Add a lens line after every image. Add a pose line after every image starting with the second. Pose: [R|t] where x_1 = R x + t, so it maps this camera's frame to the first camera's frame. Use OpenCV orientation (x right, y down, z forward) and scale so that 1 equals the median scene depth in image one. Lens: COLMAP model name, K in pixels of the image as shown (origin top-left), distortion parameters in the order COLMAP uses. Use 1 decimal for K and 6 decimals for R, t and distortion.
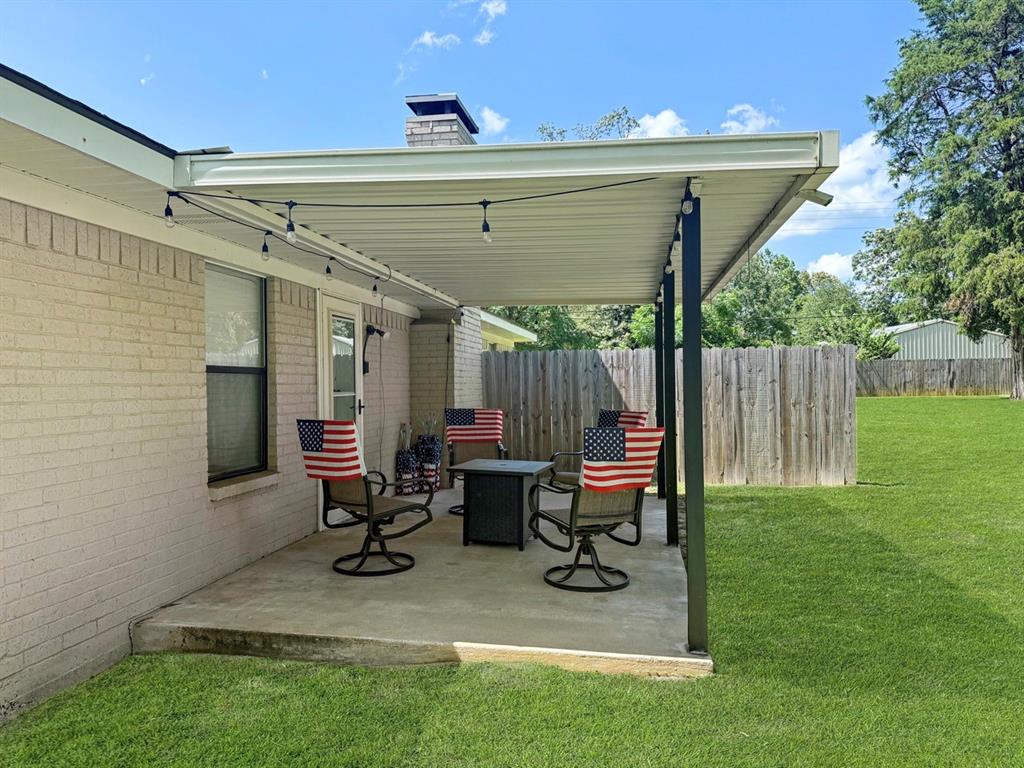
lens RADIAL K [[709.4, 0, 508.2], [0, 709.4, 383.5], [0, 0, 1]] dist [-0.020016, -0.000651]
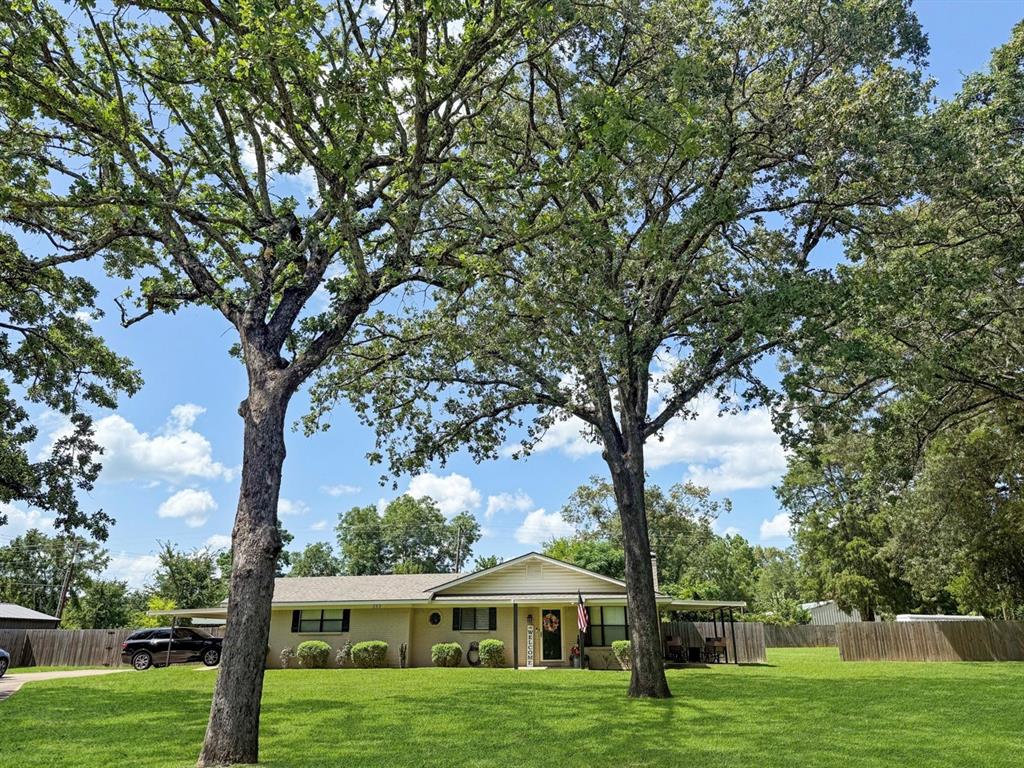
lens RADIAL K [[743.2, 0, 505.6], [0, 743.2, 388.4], [0, 0, 1]] dist [-0.040155, 0.023931]
pose [[0.997684, 0.029388, 0.061338, -2.756799], [-0.007286, 0.942825, -0.333209, 0.231342], [-0.067623, 0.331991, 0.940856, -7.130346]]
